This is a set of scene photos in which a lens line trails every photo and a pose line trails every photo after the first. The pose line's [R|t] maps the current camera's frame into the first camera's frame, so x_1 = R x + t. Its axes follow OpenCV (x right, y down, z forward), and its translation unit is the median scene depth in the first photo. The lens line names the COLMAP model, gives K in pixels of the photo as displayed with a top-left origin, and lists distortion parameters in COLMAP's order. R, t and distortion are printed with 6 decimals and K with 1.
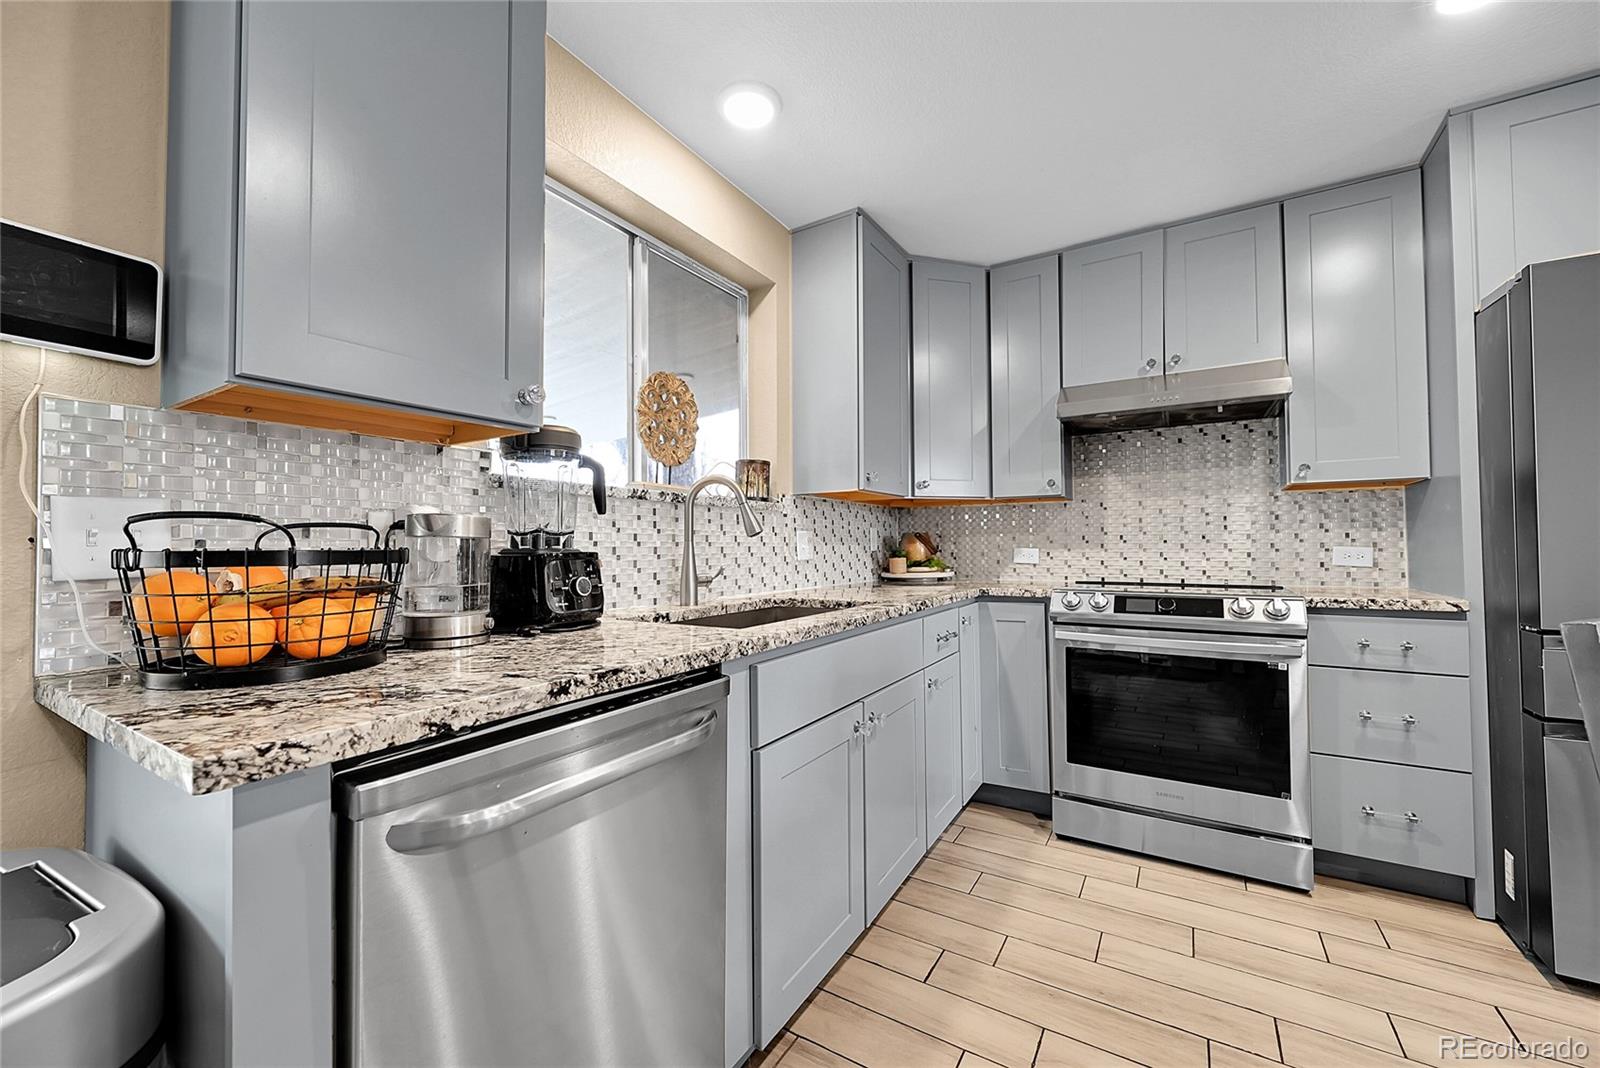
lens RADIAL K [[624.6, 0, 797.7], [0, 624.6, 530.7], [0, 0, 1]] dist [-0.003438, -0.000766]
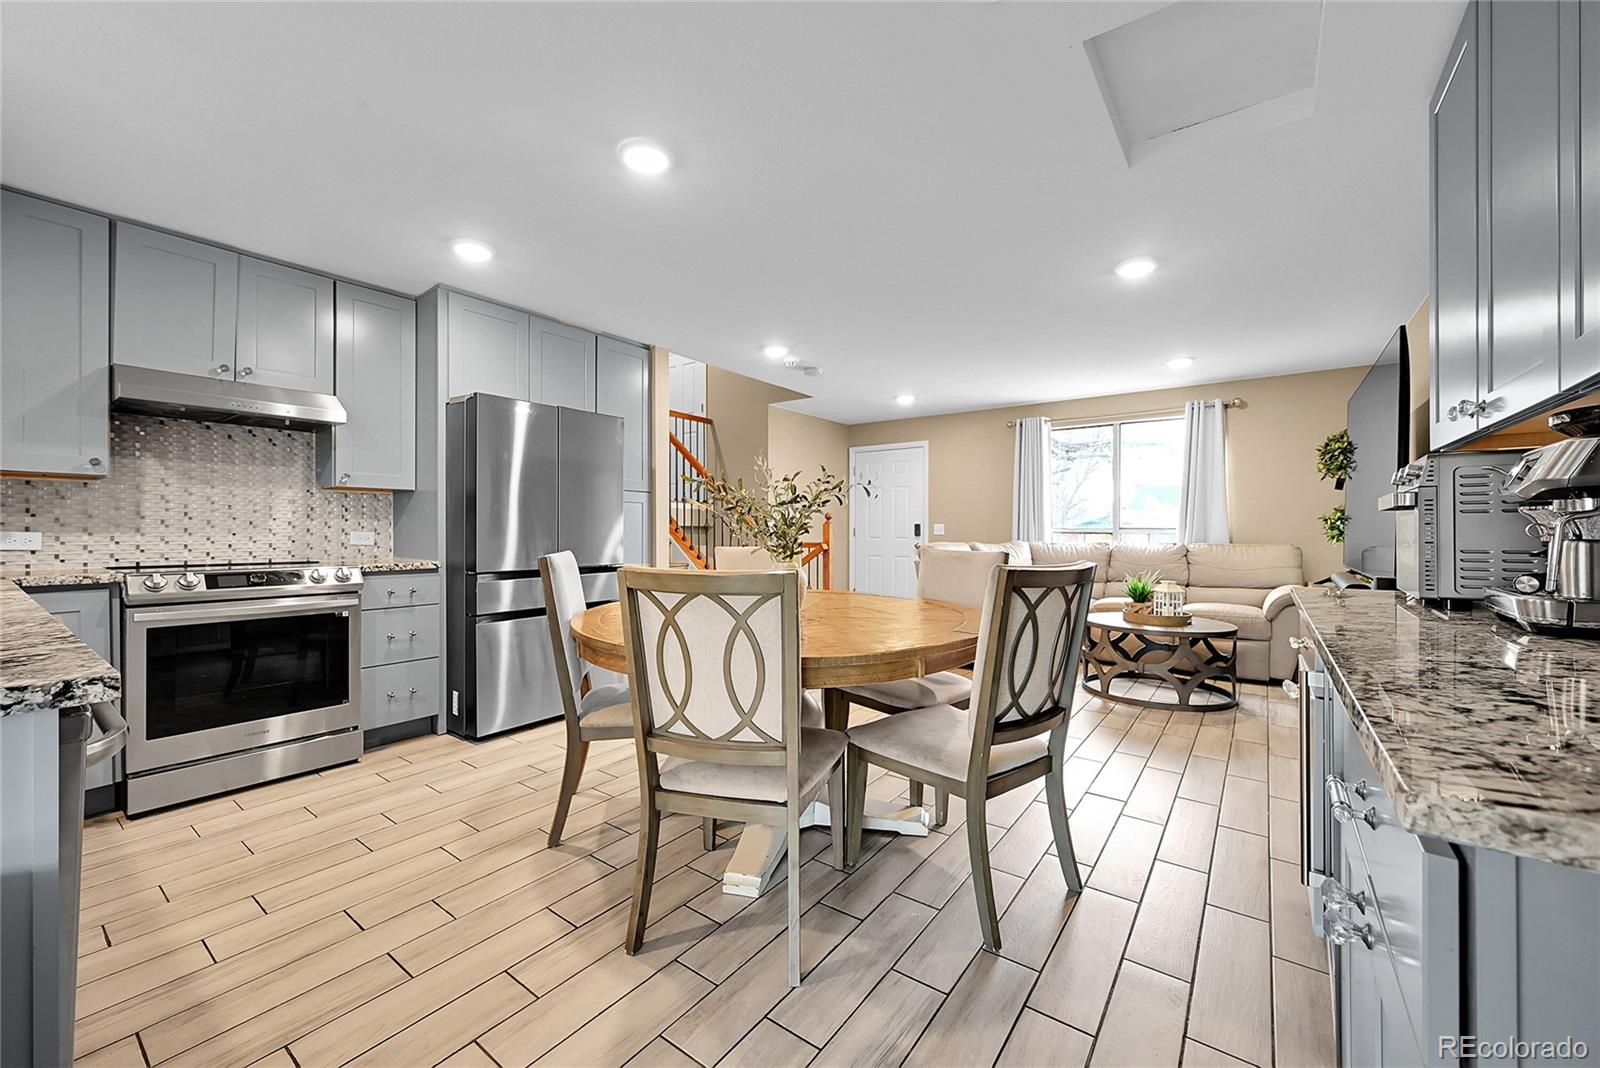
lens RADIAL K [[624.6, 0, 804.6], [0, 624.6, 531.5], [0, 0, 1]] dist [-0.003438, -0.000766]
pose [[0.073474, 0.003237, 0.997292, -0.524608], [-0.030298, 0.999540, -0.001013, -0.004574], [-0.996837, -0.030142, 0.073538, -0.151252]]
